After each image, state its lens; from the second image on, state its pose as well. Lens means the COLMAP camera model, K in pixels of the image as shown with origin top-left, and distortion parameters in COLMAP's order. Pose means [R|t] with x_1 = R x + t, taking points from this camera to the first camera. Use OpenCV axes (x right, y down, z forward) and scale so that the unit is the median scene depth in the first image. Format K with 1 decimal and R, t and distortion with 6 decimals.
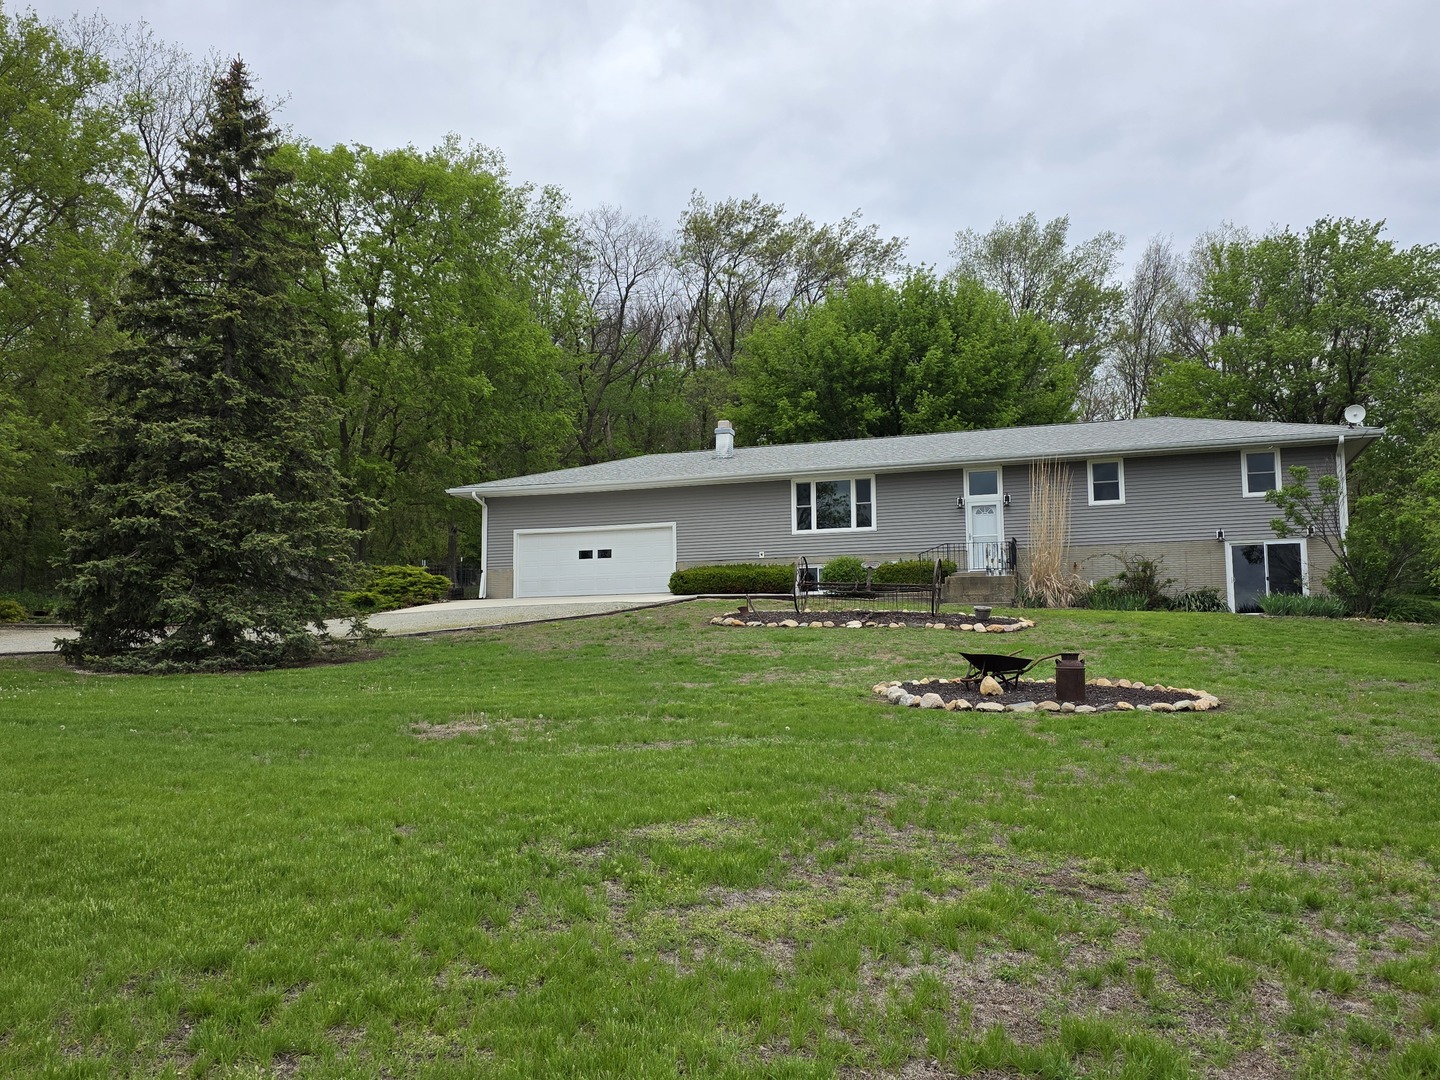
lens RADIAL K [[1256.8, 0, 719.9], [0, 1256.8, 545.3], [0, 0, 1]] dist [0.055603, -0.008682]
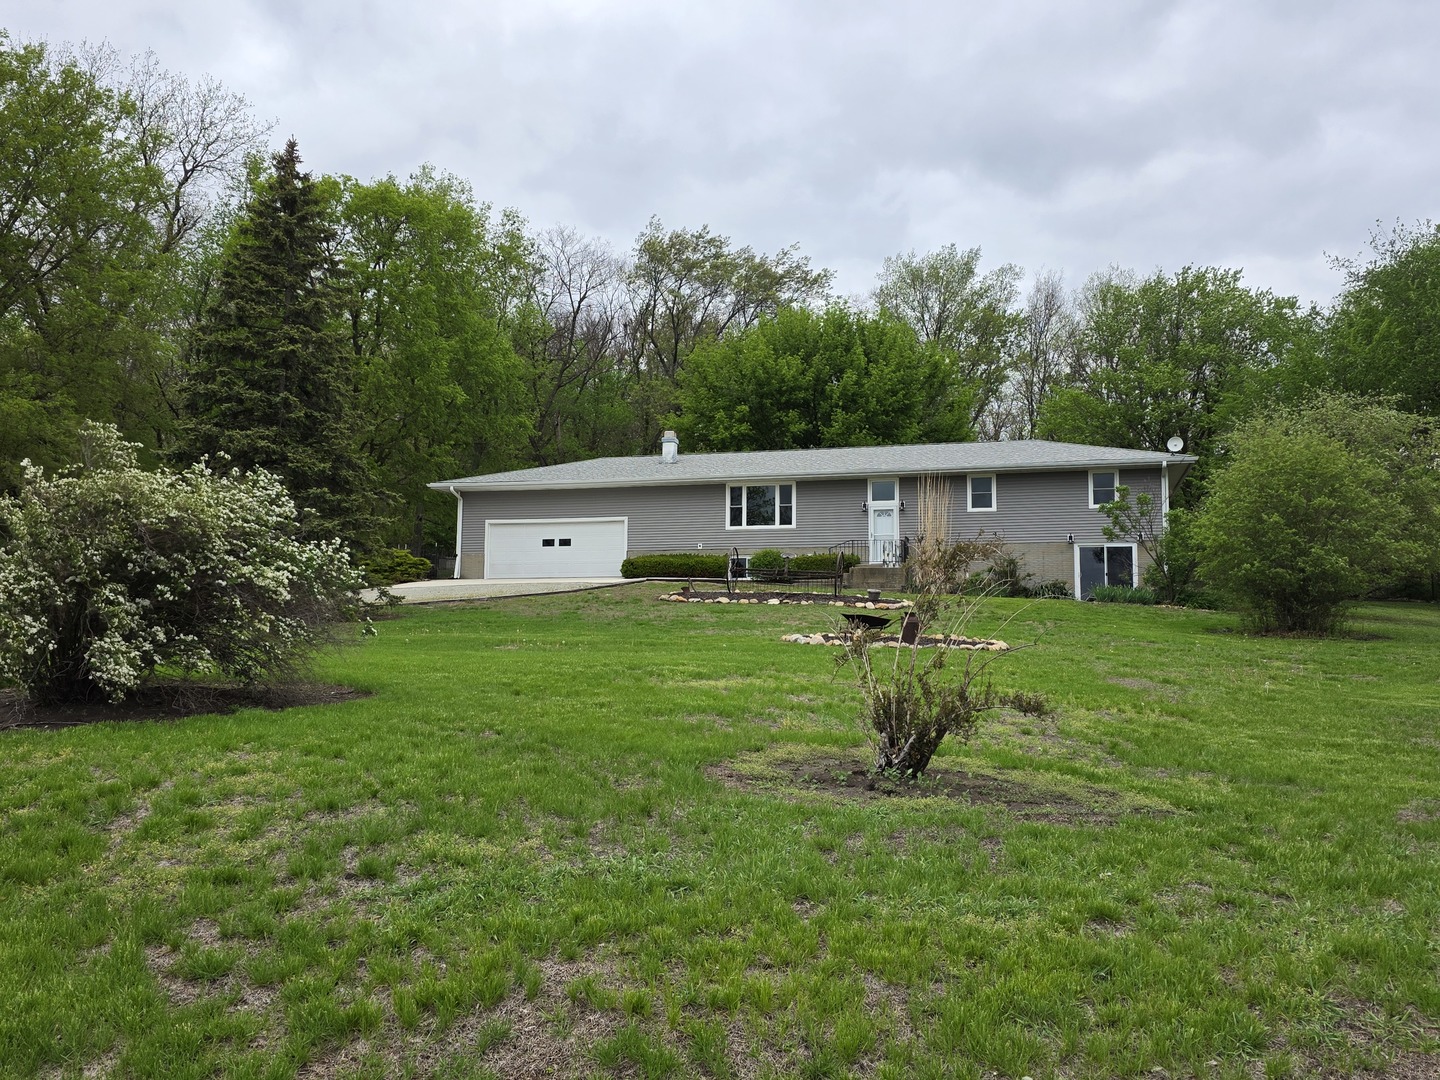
lens RADIAL K [[1256.8, 0, 720.6], [0, 1256.8, 536.5], [0, 0, 1]] dist [0.055603, -0.008682]
pose [[0.998176, 0.023619, 0.055567, -0.011961], [-0.023452, 0.999718, -0.003643, 0.002060], [-0.055637, 0.002333, 0.998448, -0.169198]]
